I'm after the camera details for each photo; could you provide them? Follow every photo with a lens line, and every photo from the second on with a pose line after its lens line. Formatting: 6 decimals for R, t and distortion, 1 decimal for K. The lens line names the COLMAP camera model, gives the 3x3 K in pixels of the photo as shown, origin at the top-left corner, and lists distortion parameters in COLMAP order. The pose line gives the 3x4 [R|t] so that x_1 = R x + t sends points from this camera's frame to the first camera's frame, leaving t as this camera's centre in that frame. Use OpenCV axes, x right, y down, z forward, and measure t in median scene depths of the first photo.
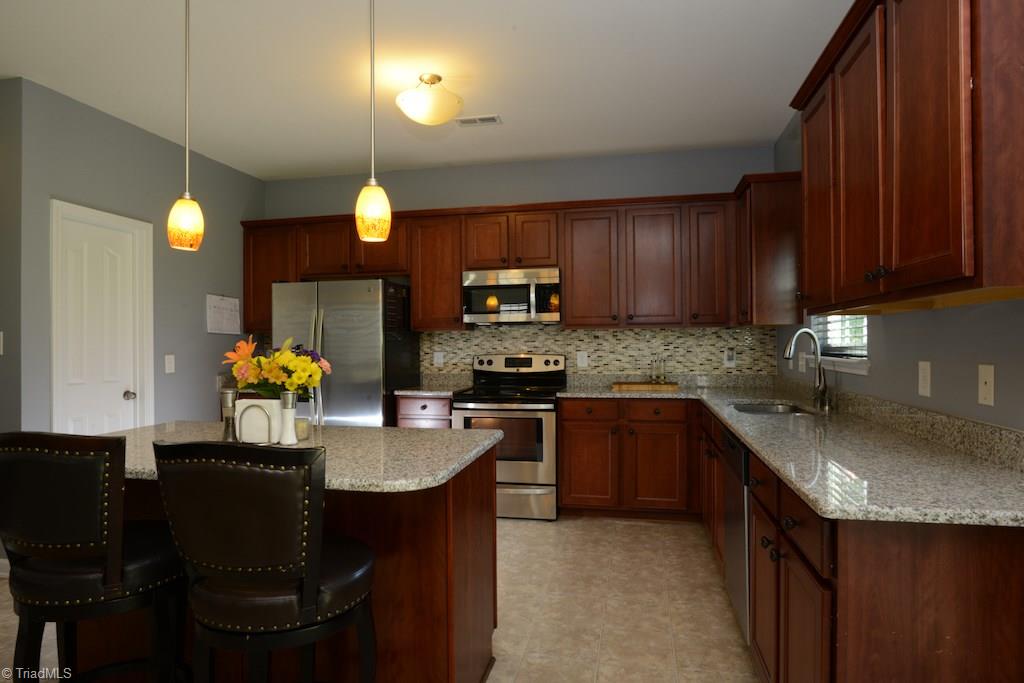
lens RADIAL K [[594.8, 0, 503.6], [0, 594.8, 344.1], [0, 0, 1]] dist [-0.013376, 0.007591]
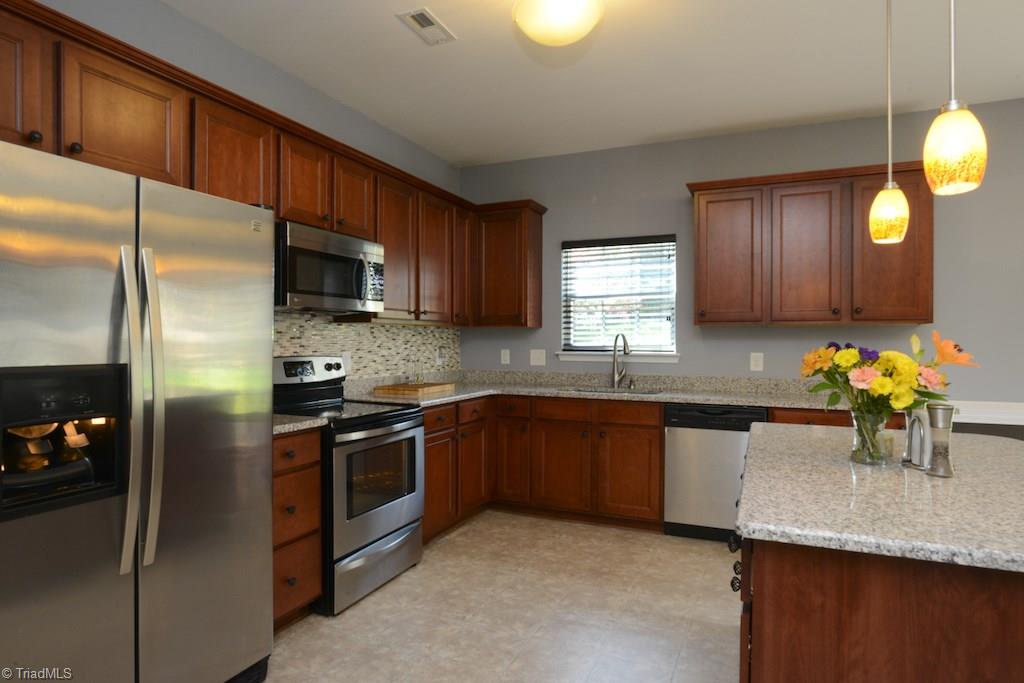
lens RADIAL K [[594.8, 0, 510.6], [0, 594.8, 339.6], [0, 0, 1]] dist [-0.013376, 0.007591]
pose [[0.191965, 0.008541, 0.981365, -0.640032], [-0.003913, 0.999961, -0.007937, 0.002118], [-0.981394, -0.002317, 0.191990, 0.681001]]
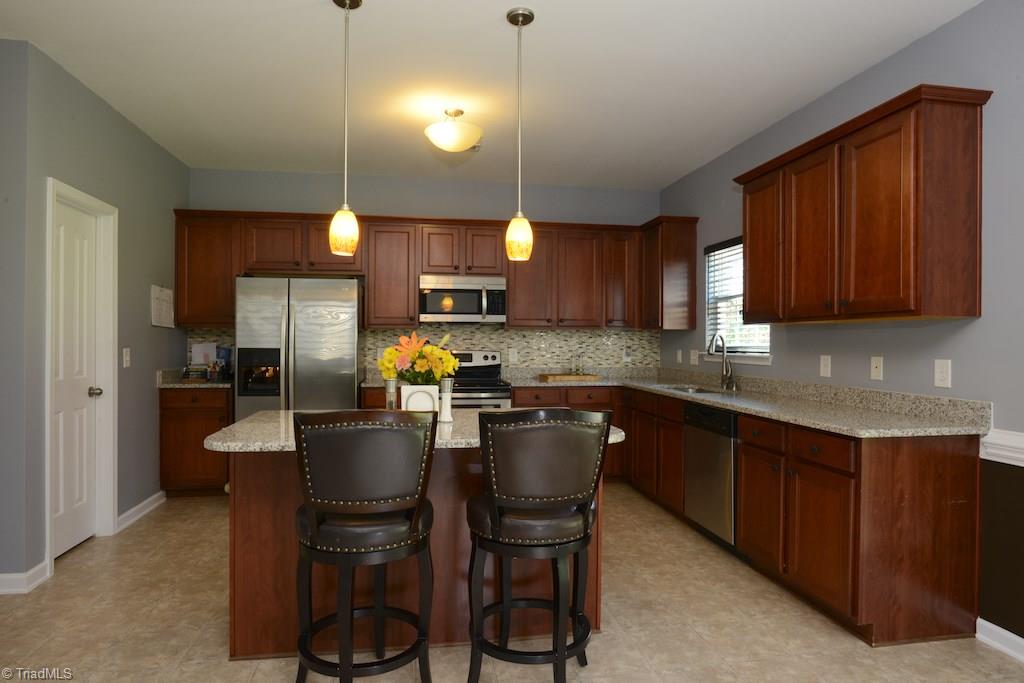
lens RADIAL K [[594.8, 0, 503.4], [0, 594.8, 344.2], [0, 0, 1]] dist [-0.013376, 0.007591]
pose [[0.929154, 0.010710, 0.369537, -0.341508], [-0.011792, 0.999930, 0.000671, 0.003797], [-0.369504, -0.004981, 0.929216, -0.088013]]
